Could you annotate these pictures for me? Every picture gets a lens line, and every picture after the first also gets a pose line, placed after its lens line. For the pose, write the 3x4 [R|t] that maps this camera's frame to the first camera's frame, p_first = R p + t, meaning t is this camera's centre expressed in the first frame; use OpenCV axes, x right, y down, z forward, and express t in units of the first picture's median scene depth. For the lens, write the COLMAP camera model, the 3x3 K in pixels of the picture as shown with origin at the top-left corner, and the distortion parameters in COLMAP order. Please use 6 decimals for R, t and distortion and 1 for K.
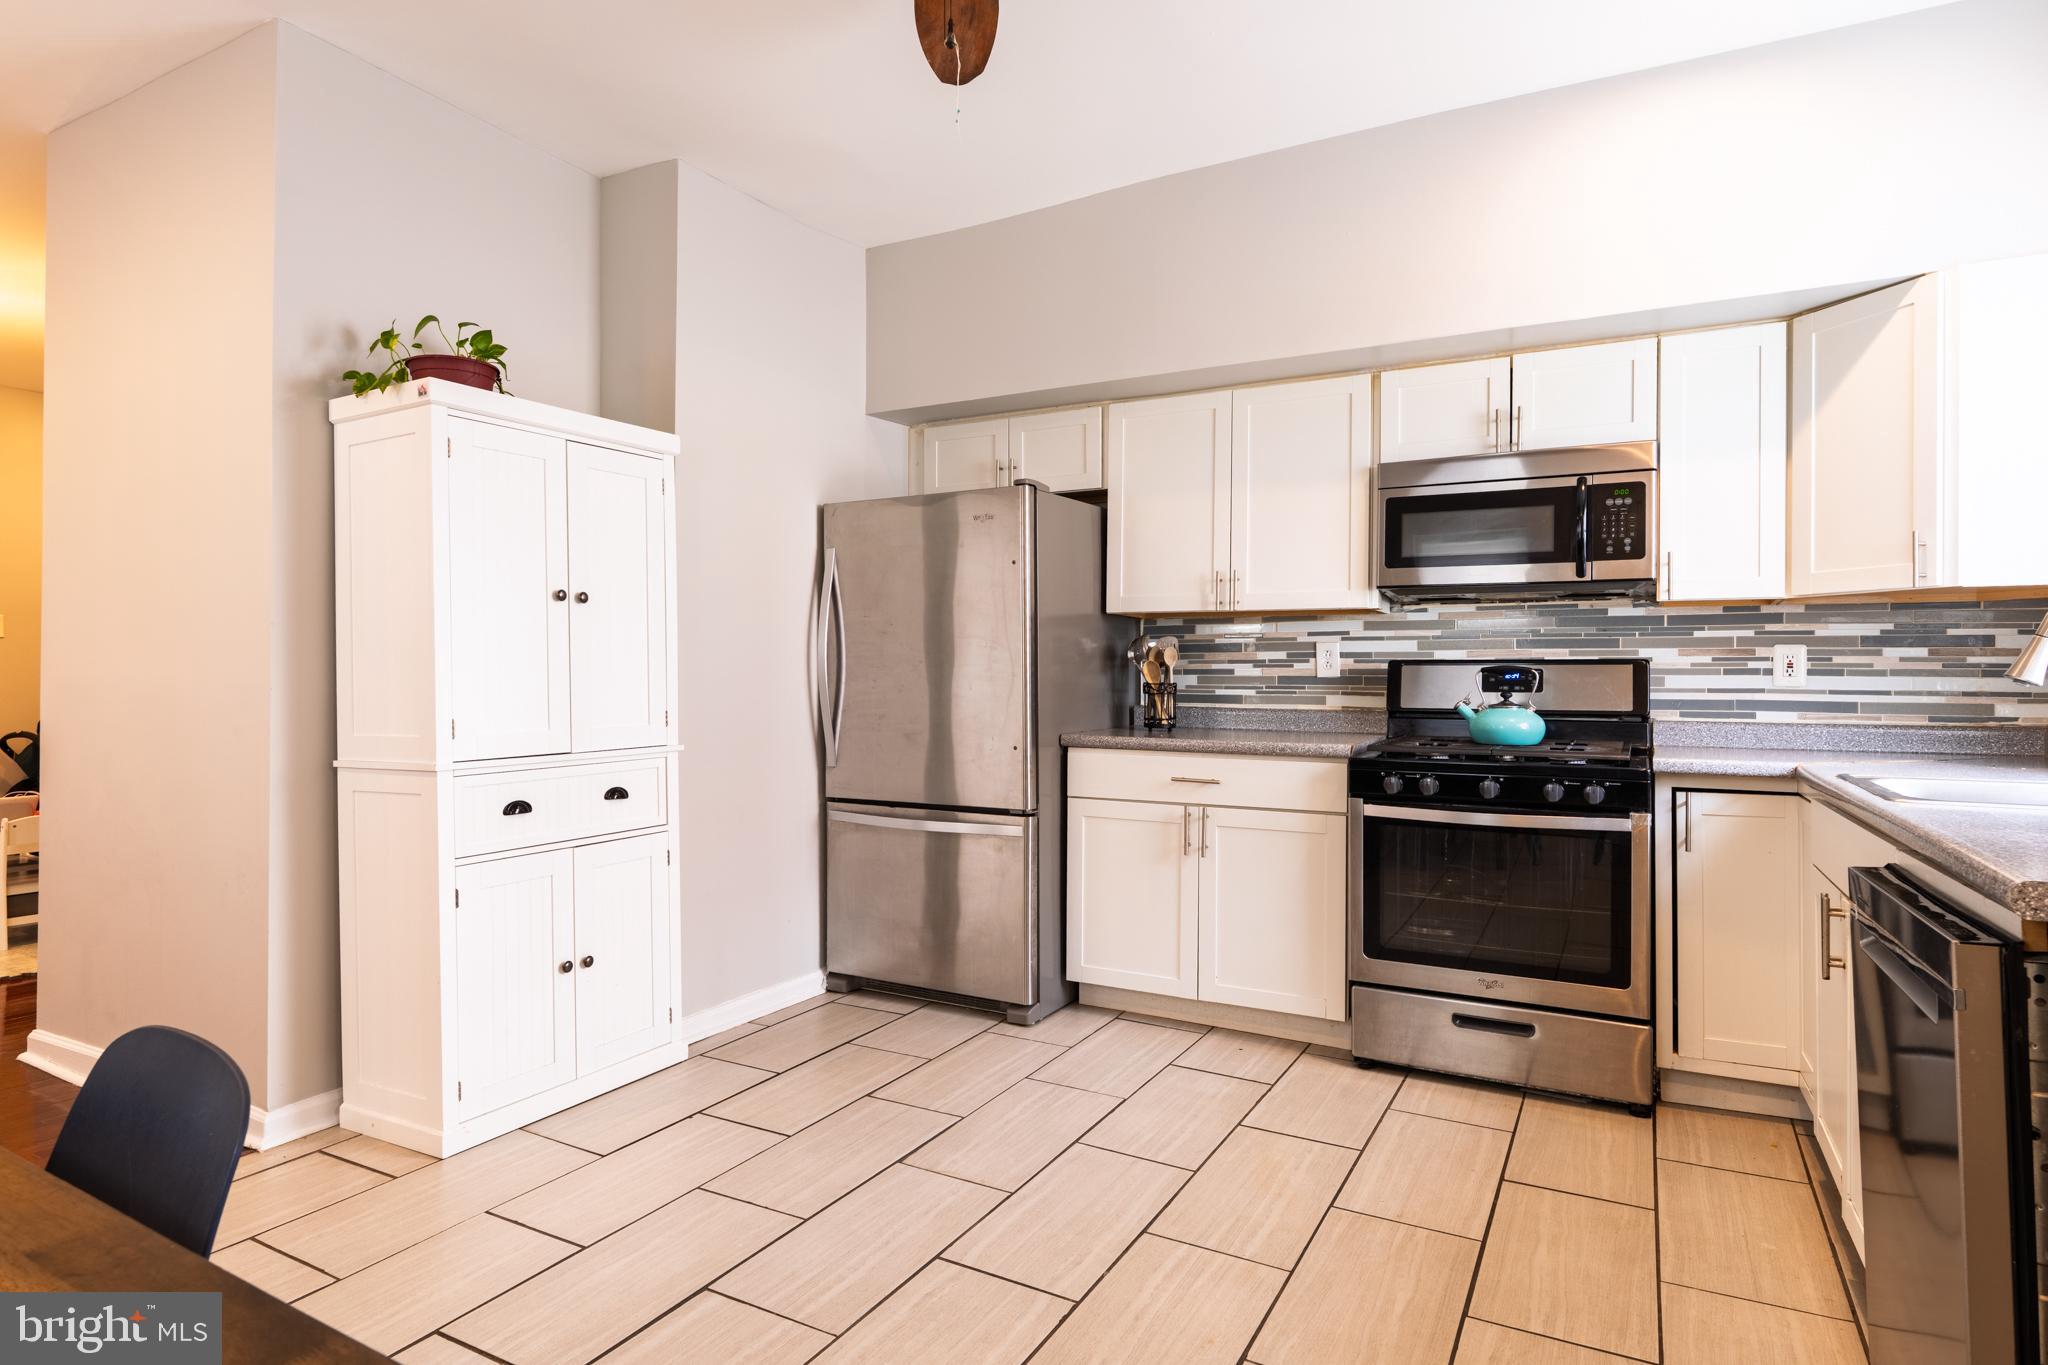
lens RADIAL K [[1083.6, 0, 1025.7], [0, 1083.6, 672.7], [0, 0, 1]] dist [0.000033, 0.000110]
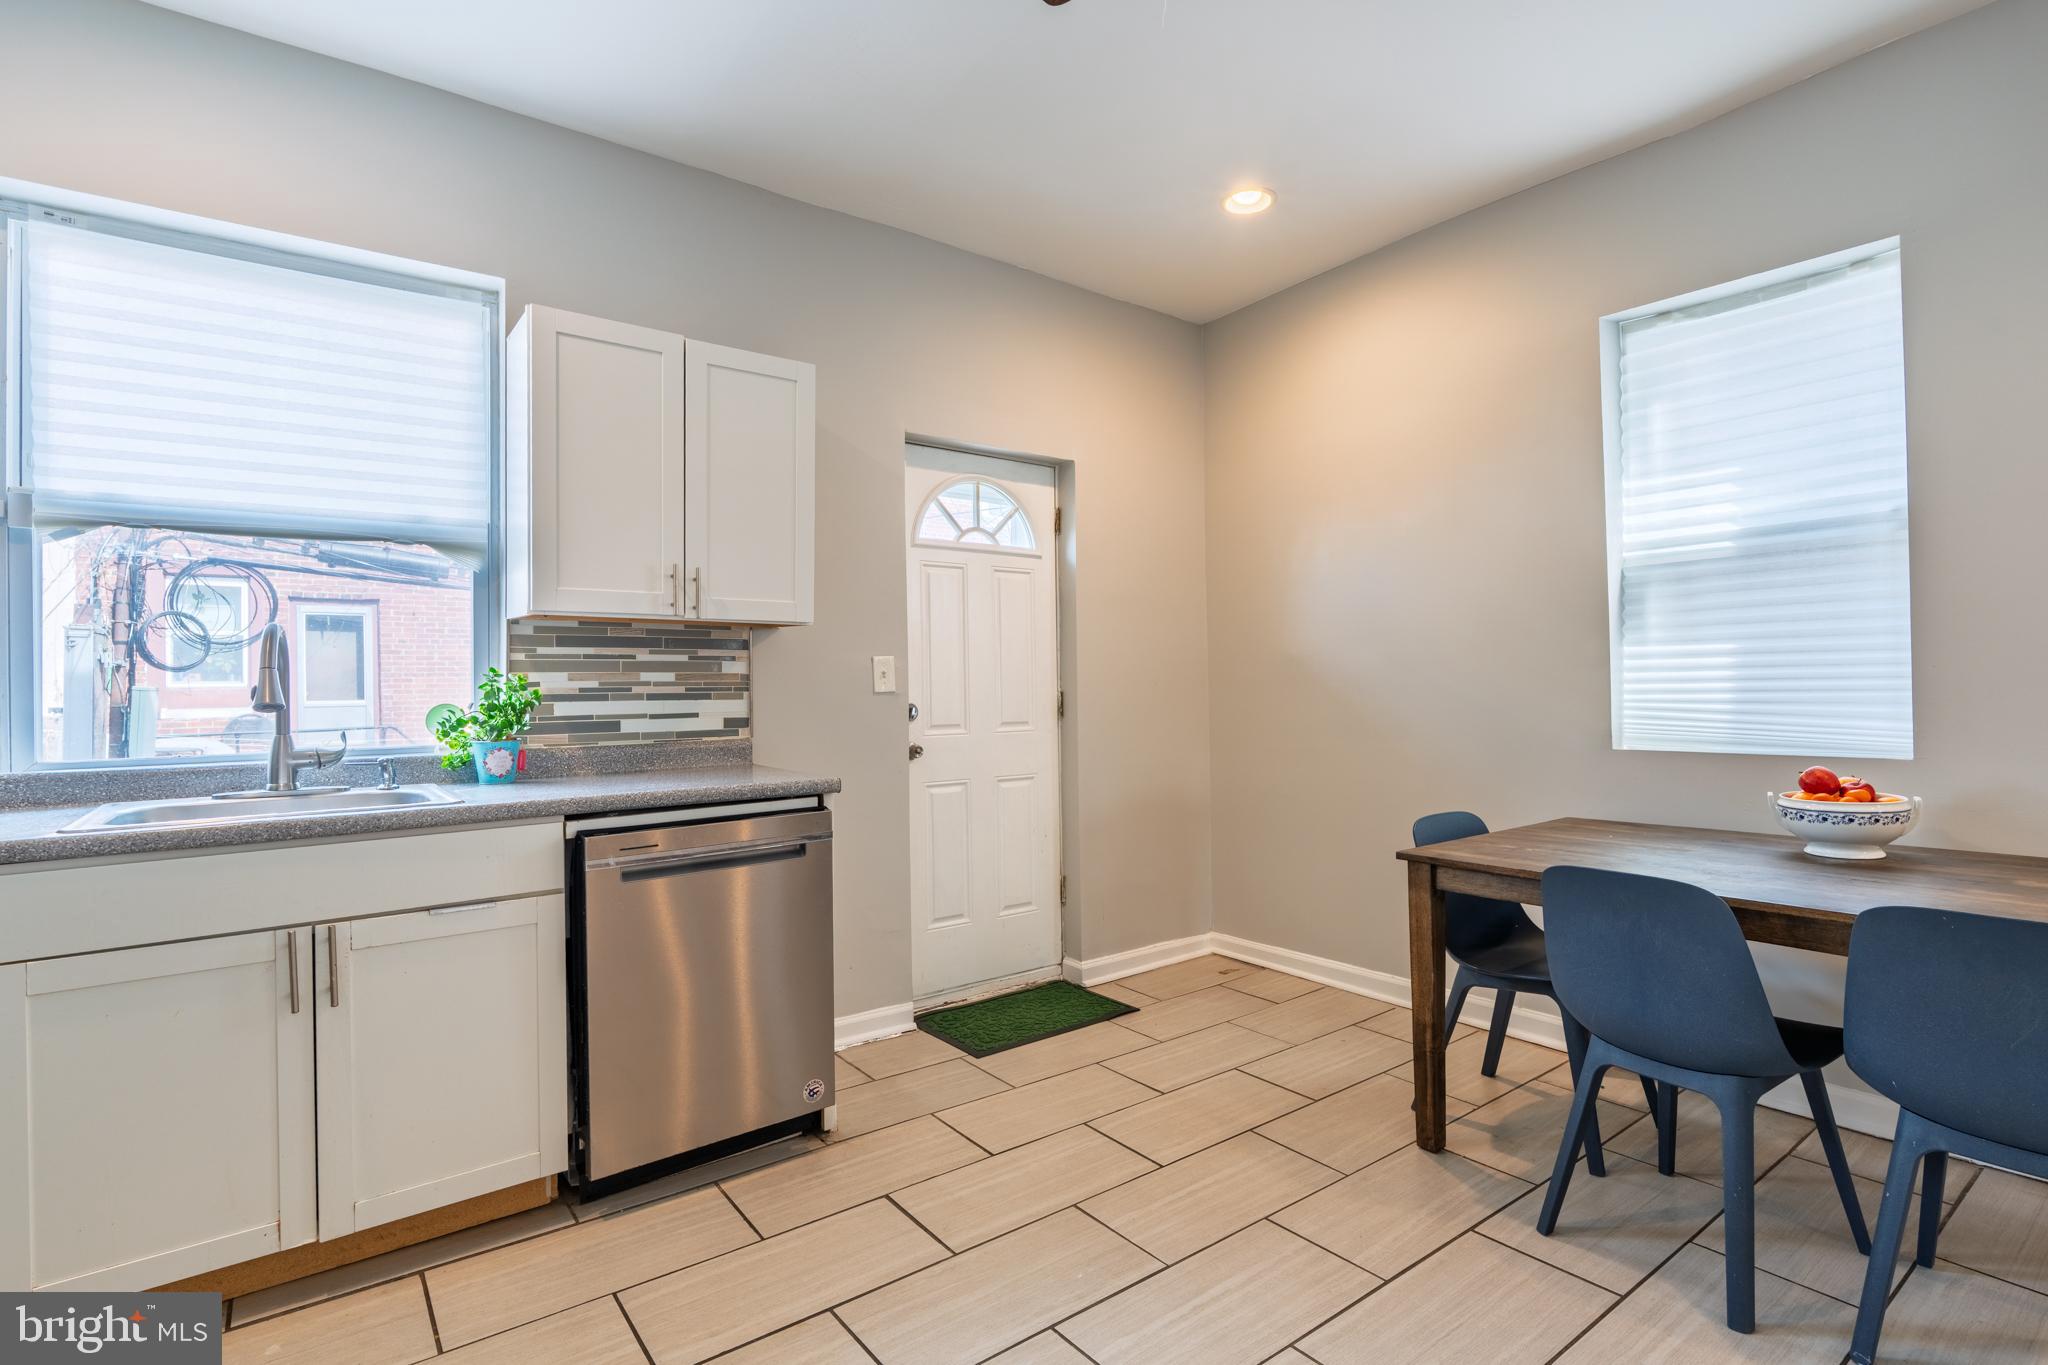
lens RADIAL K [[978.2, 0, 1028.8], [0, 978.2, 683.2], [0, 0, 1]] dist [-0.001199, 0.000061]
pose [[-0.901410, 0.006909, 0.432911, -0.140832], [0.006953, 0.999975, -0.001481, -0.006331], [-0.432911, 0.001675, -0.901435, 0.918080]]
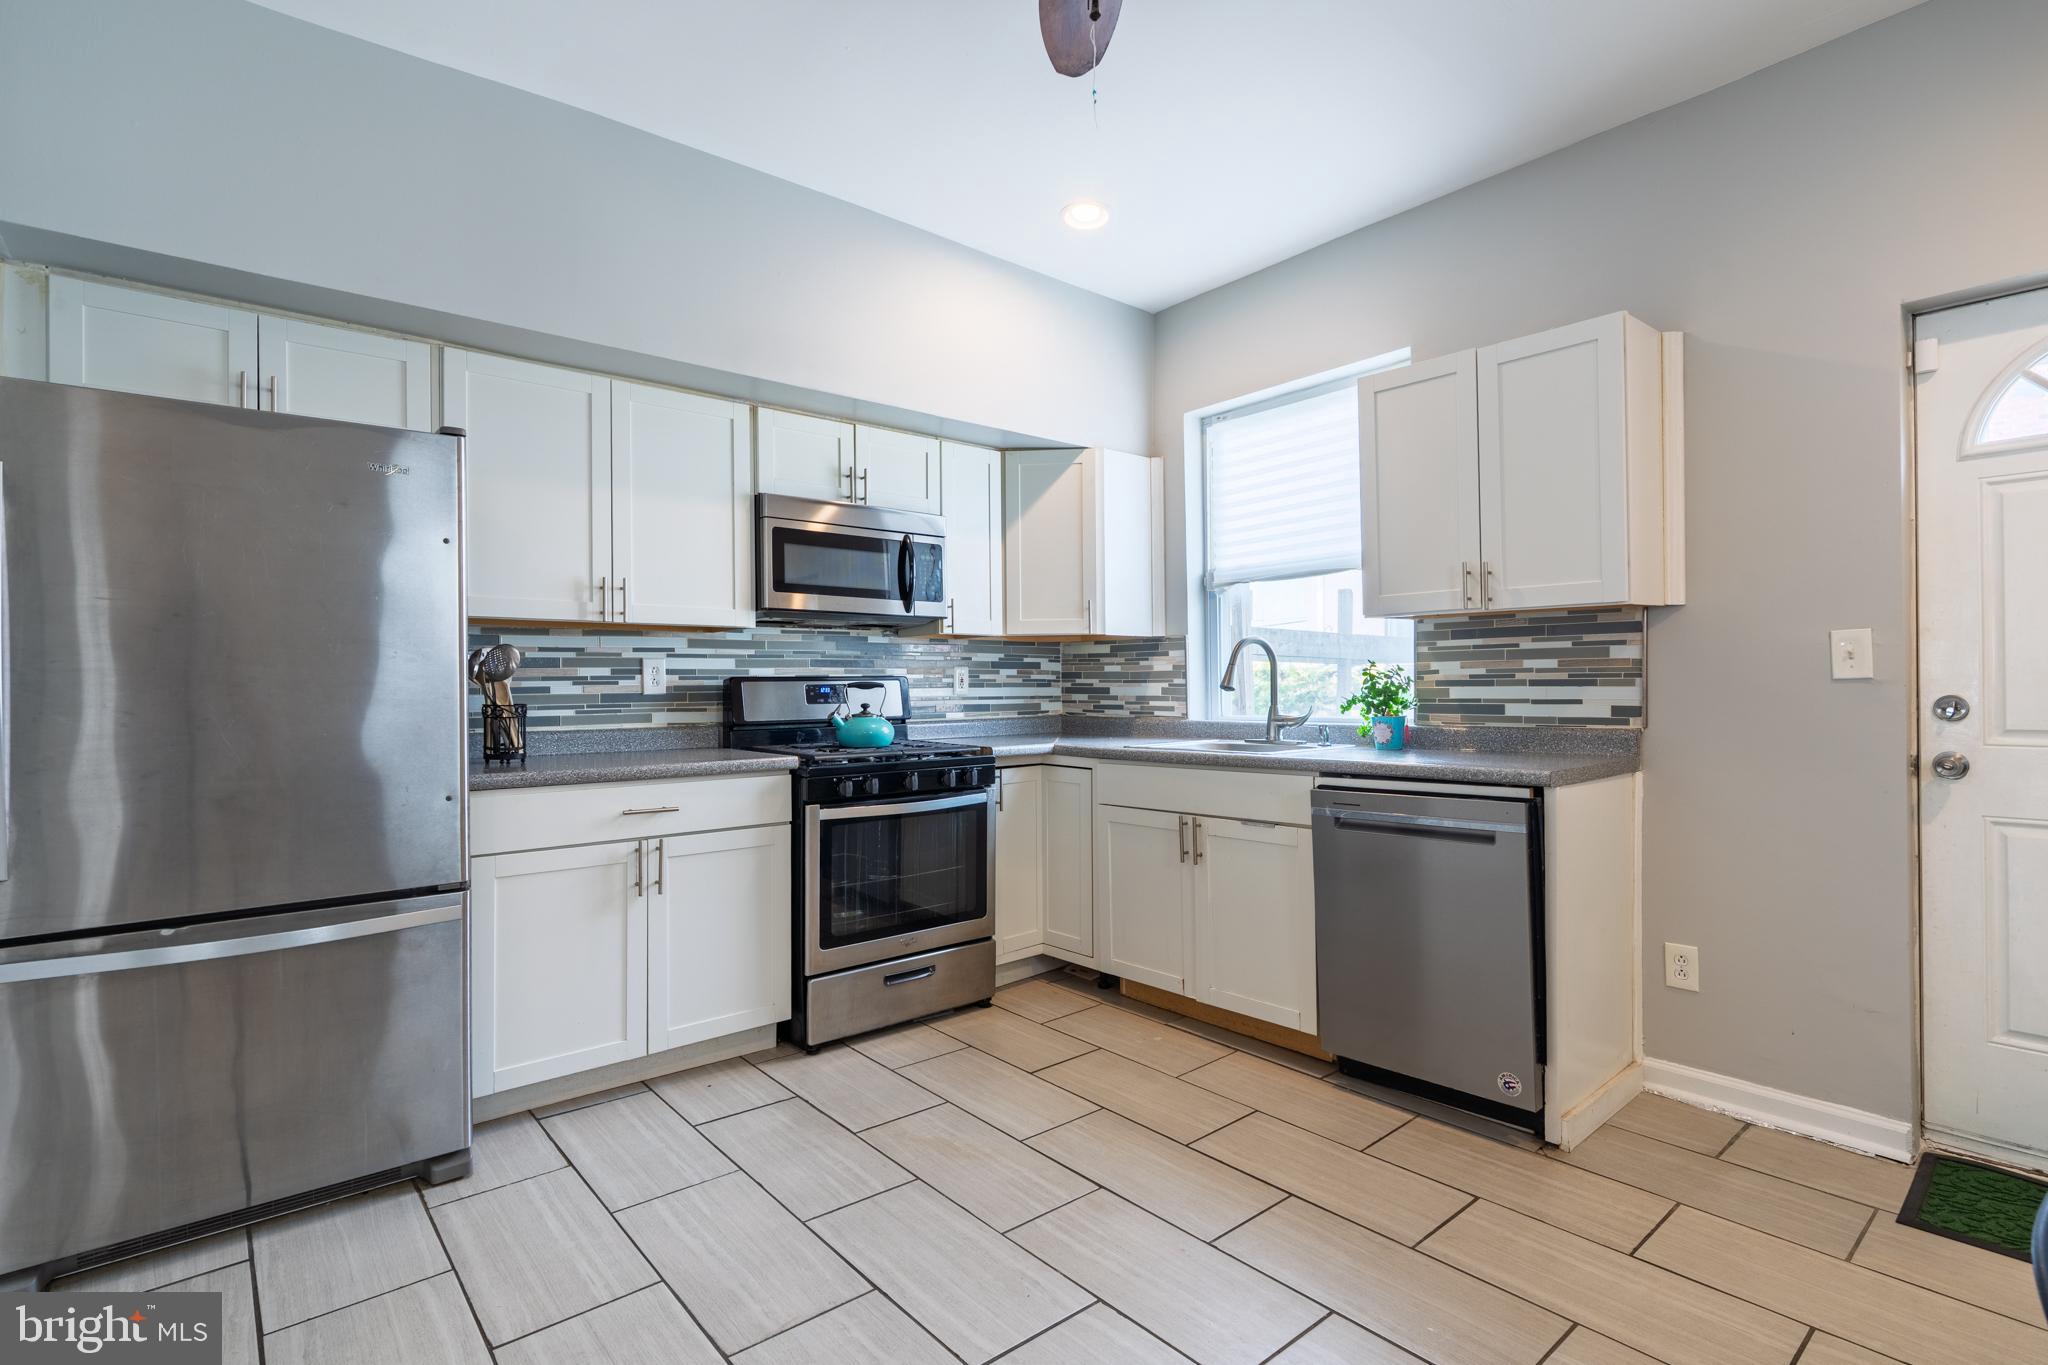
lens RADIAL K [[978.2, 0, 1028.8], [0, 978.2, 683.2], [0, 0, 1]] dist [-0.001199, 0.000061]
pose [[0.373464, -0.005457, 0.927629, -0.468676], [0.010673, 0.999942, 0.001585, -0.004038], [-0.927583, 0.009308, 0.373500, 0.397498]]
